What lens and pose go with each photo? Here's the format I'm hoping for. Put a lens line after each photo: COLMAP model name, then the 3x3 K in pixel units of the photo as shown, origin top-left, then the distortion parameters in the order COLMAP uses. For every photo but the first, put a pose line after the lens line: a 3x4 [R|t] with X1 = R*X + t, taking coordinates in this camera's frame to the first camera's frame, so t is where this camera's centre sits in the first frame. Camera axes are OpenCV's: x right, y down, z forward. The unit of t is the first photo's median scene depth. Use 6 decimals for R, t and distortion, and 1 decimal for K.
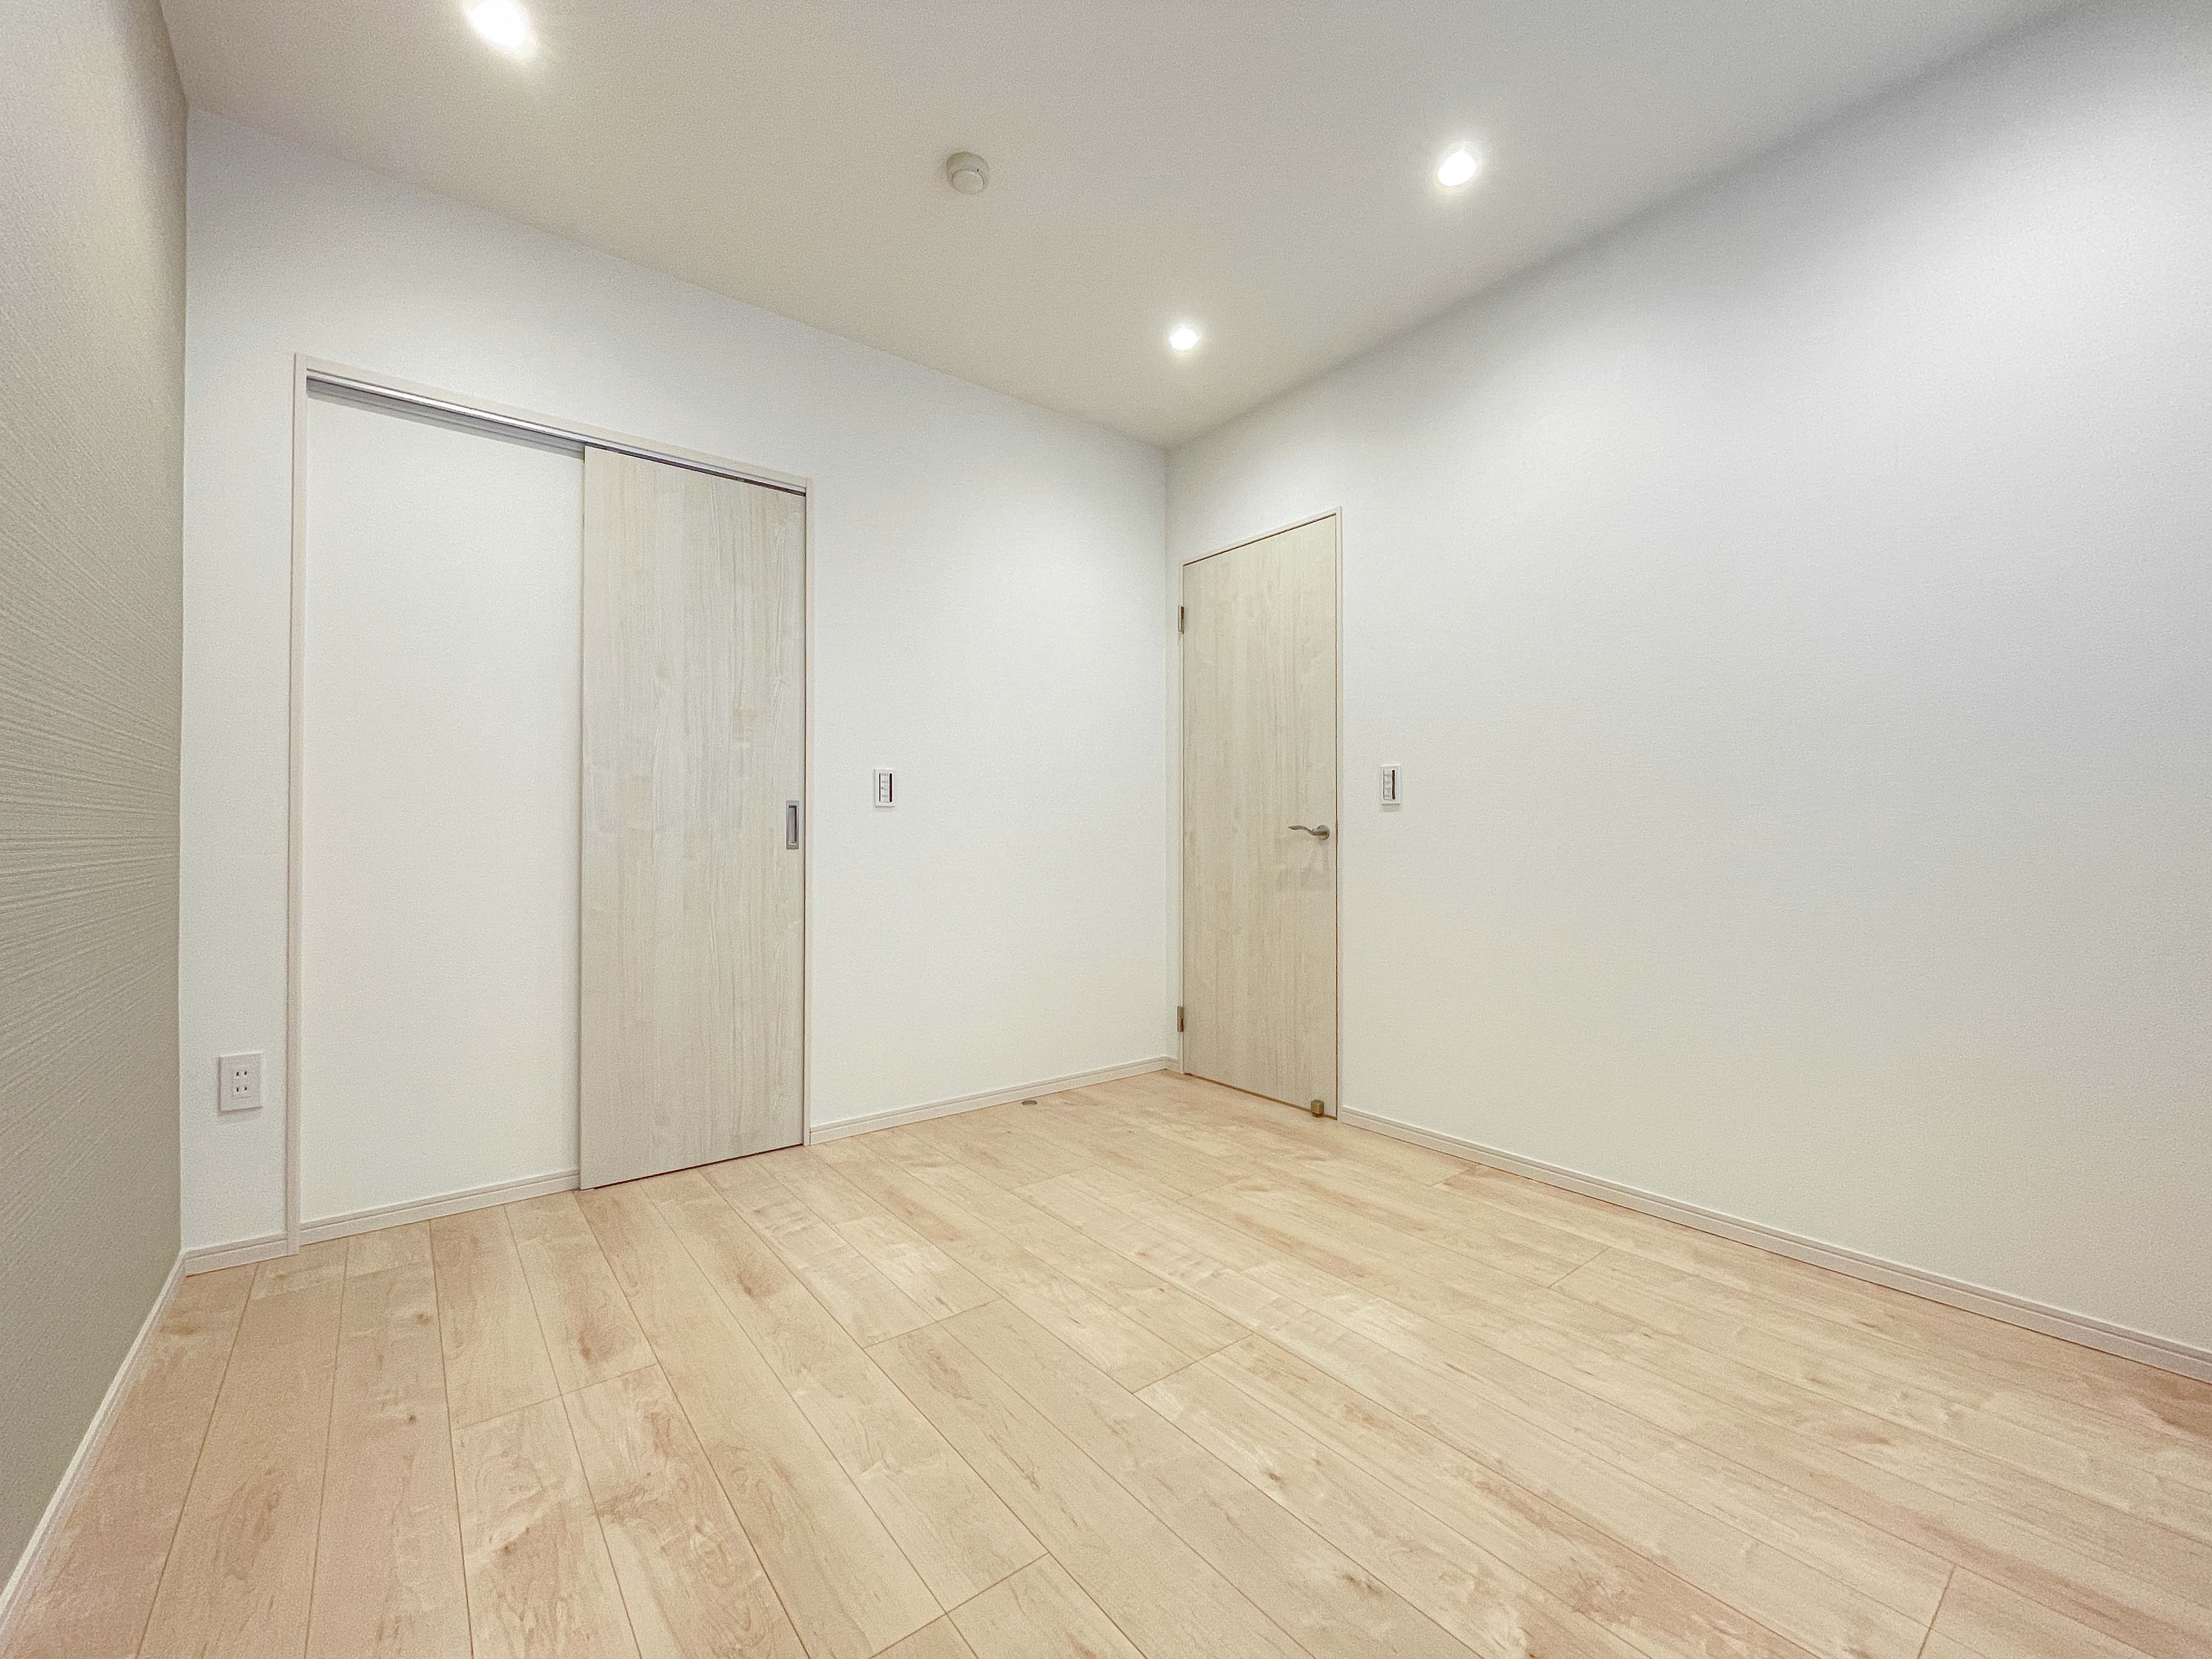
lens RADIAL K [[913.0, 0, 1102.4], [0, 913.0, 824.4], [0, 0, 1]] dist [-0.002348, 0.000113]
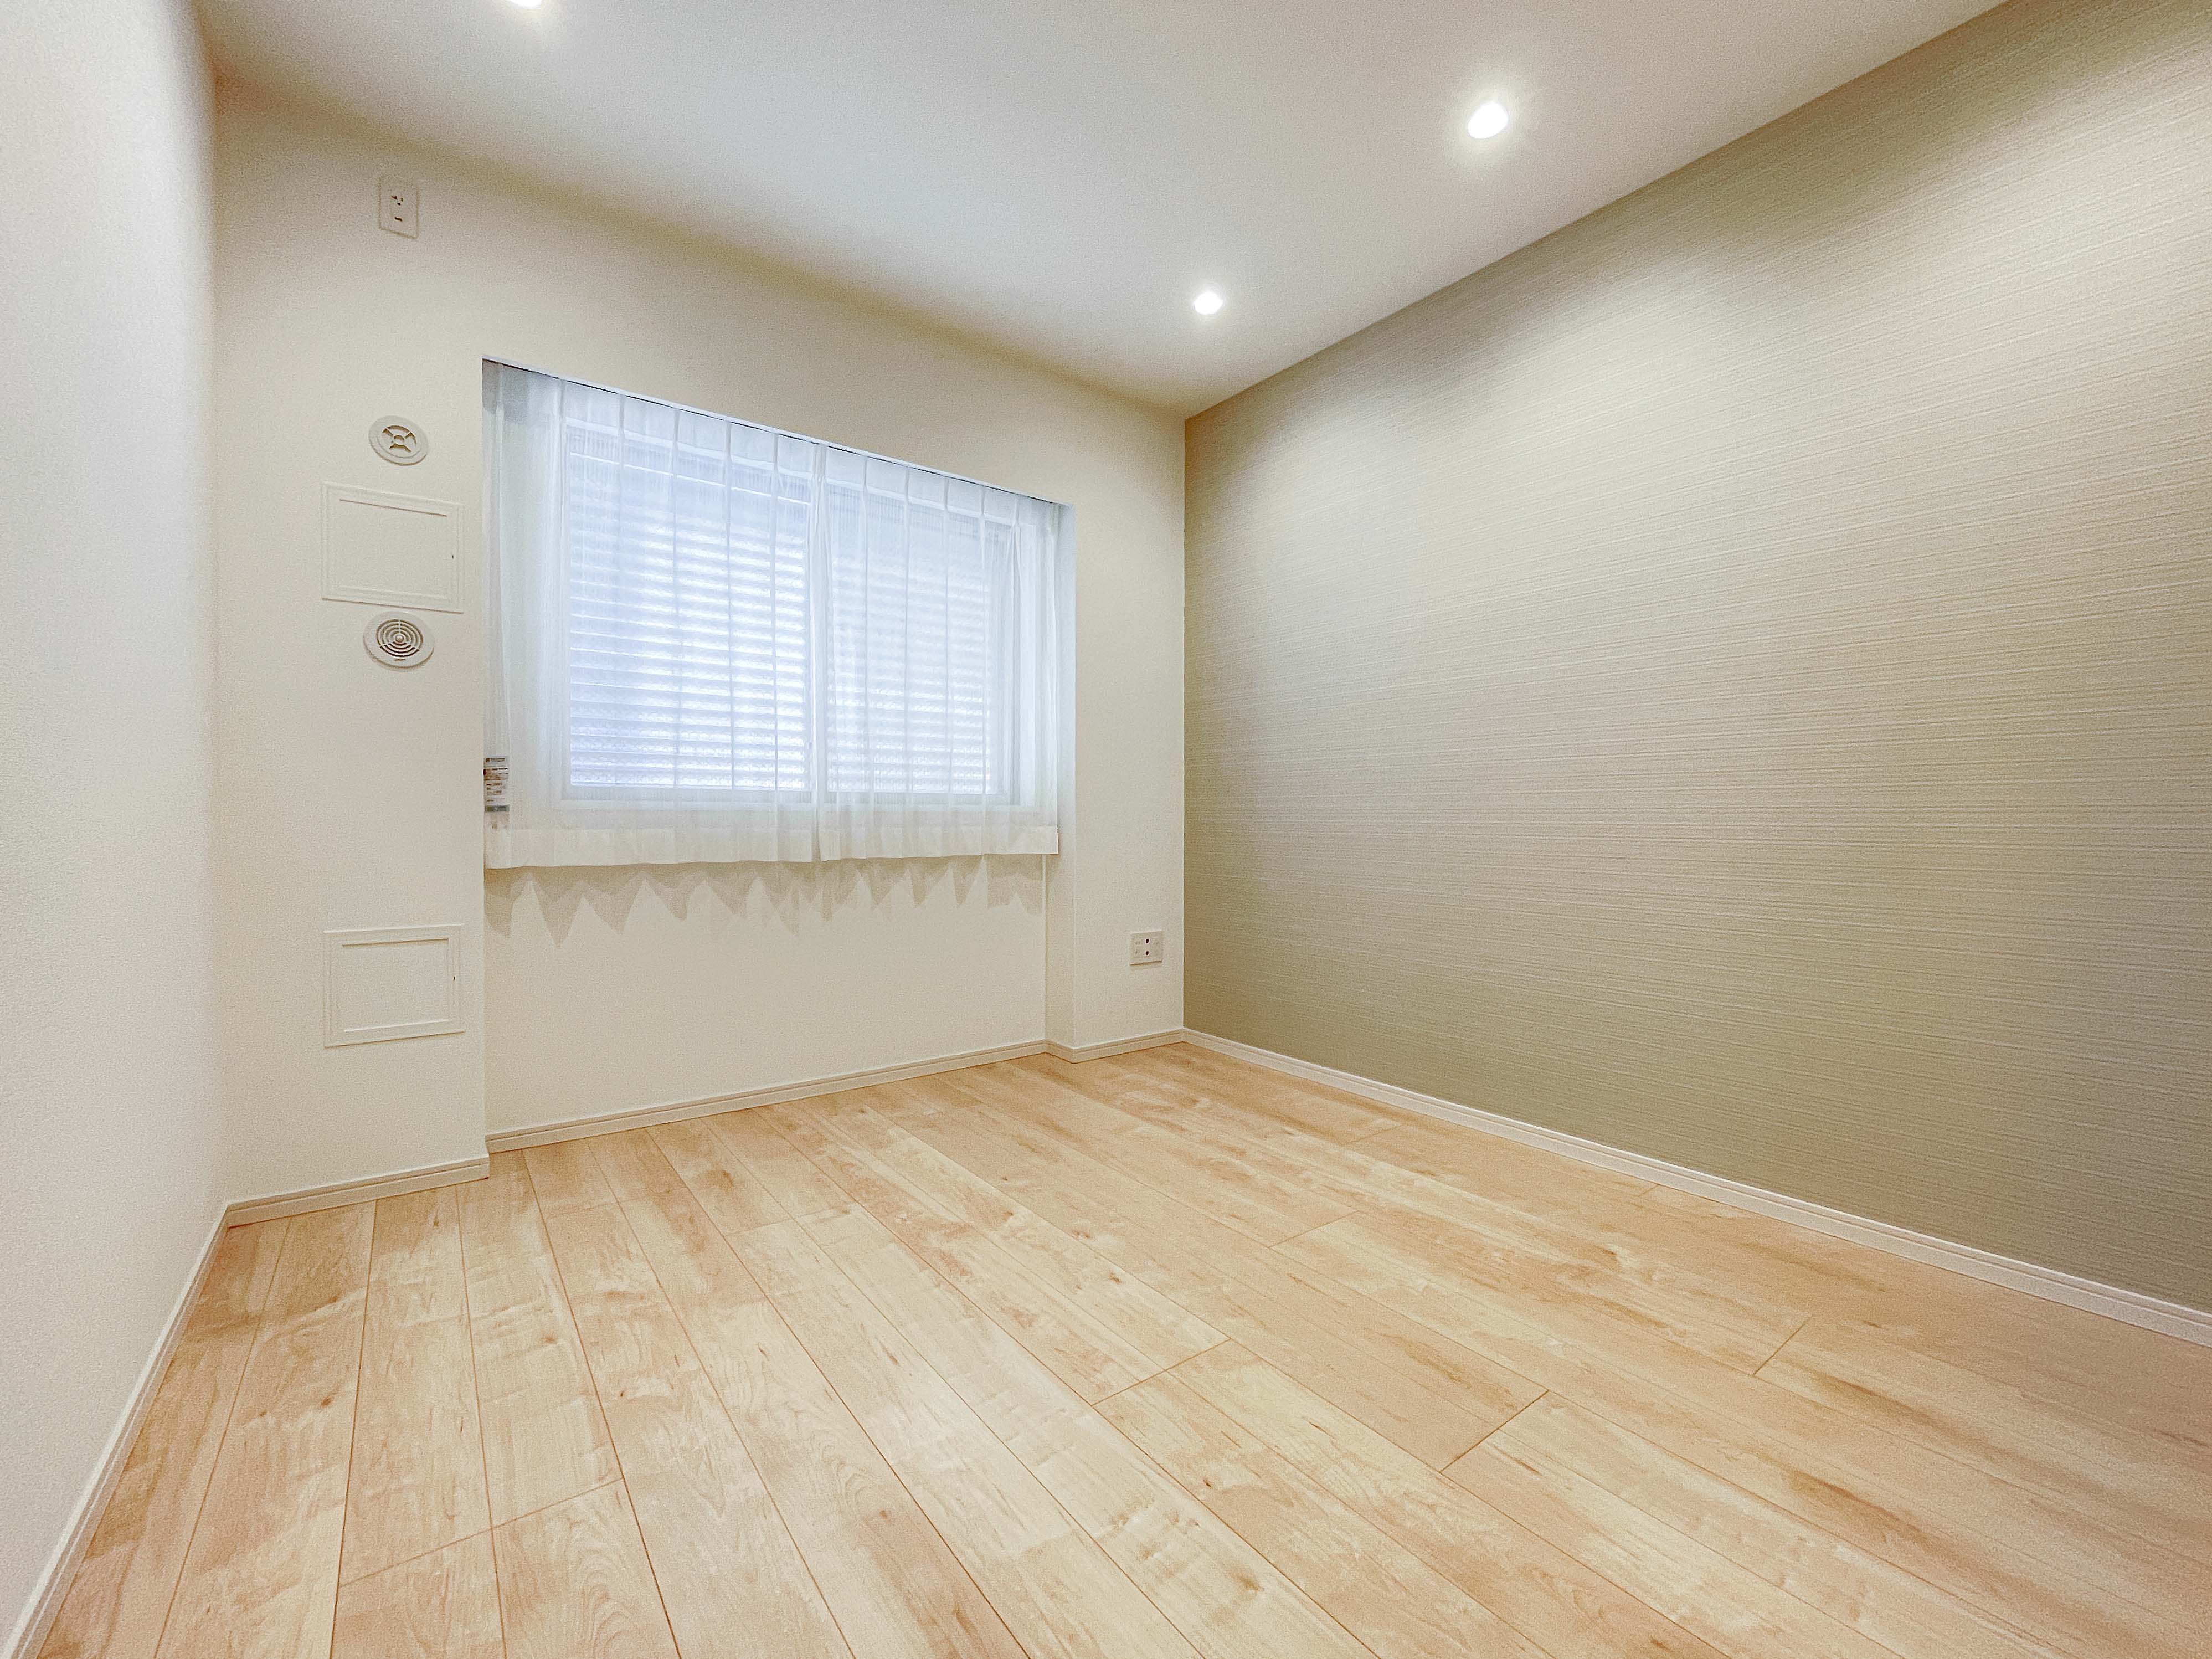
lens RADIAL K [[913.1, 0, 1106.0], [0, 913.1, 825.8], [0, 0, 1]] dist [-0.002348, 0.000113]
pose [[-0.999858, -0.004478, 0.016232, 0.134926], [-0.004471, 0.999990, 0.000509, 0.034898], [-0.016234, 0.000436, -0.999868, 1.715263]]
